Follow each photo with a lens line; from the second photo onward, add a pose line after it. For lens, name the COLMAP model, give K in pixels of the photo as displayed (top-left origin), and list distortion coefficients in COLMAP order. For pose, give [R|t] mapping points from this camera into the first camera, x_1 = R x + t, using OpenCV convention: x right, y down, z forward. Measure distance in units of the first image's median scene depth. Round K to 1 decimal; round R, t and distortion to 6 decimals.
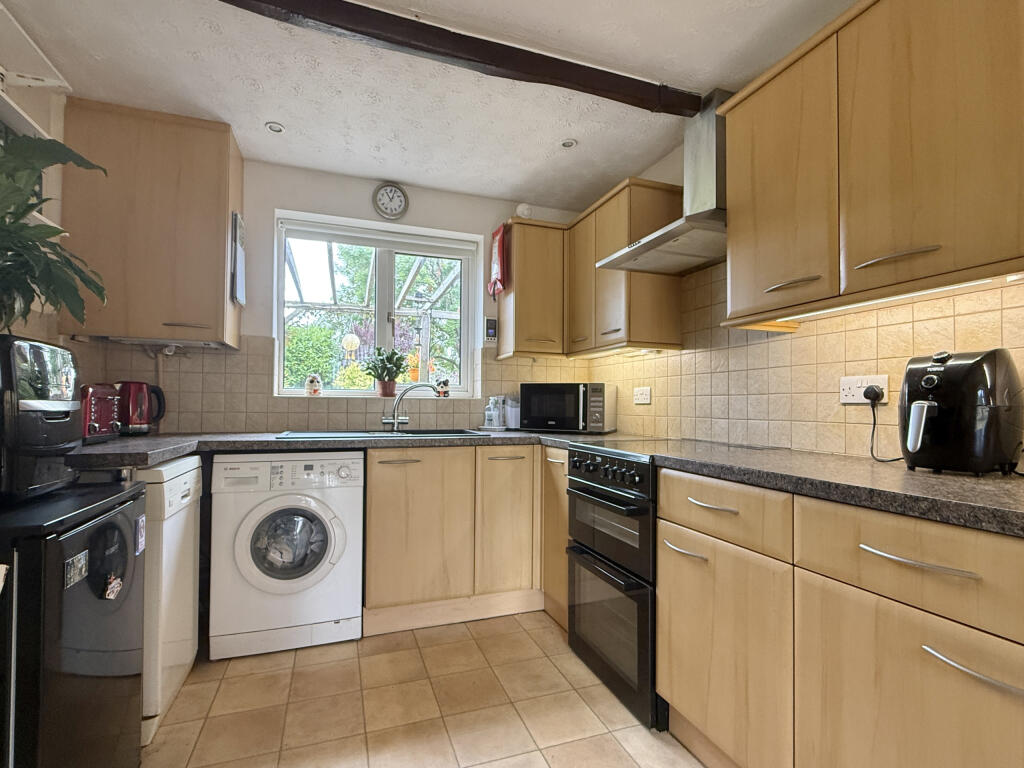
lens RADIAL K [[487.3, 0, 508.4], [0, 487.3, 394.7], [0, 0, 1]] dist [-0.001834, -0.000226]
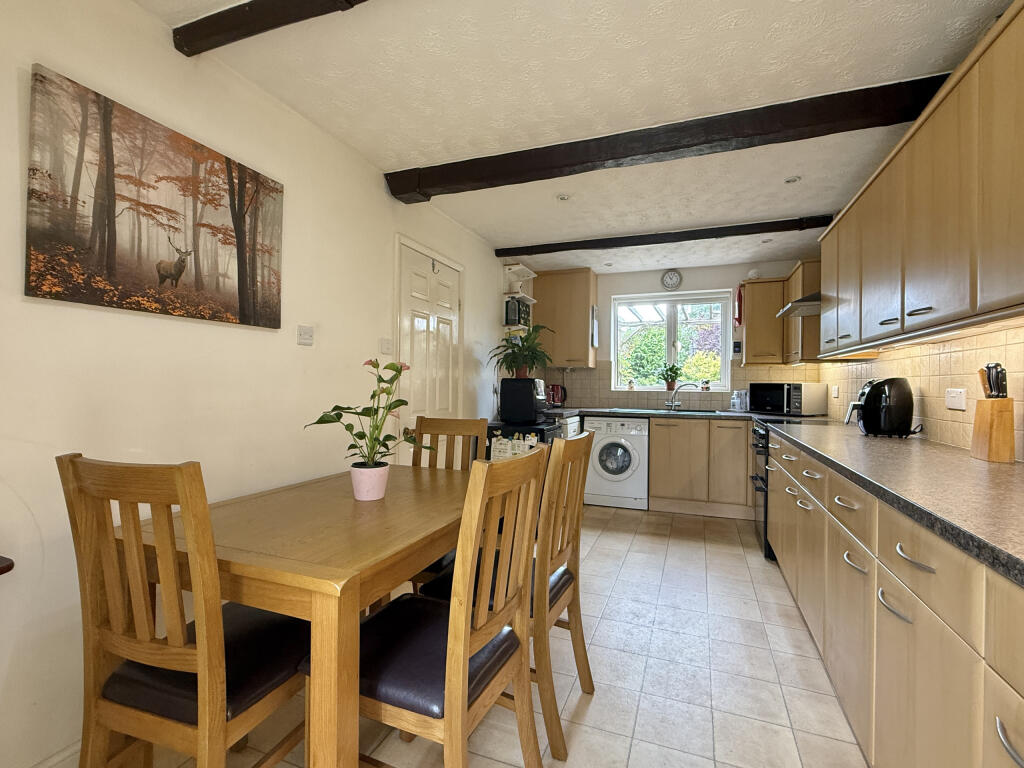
lens RADIAL K [[487.3, 0, 508.4], [0, 487.3, 394.7], [0, 0, 1]] dist [-0.001834, -0.000226]
pose [[0.751617, 0.012800, -0.659475, 0.544819], [0.012061, 0.999378, 0.033144, -0.053026], [0.659489, -0.032866, 0.750995, -0.819912]]
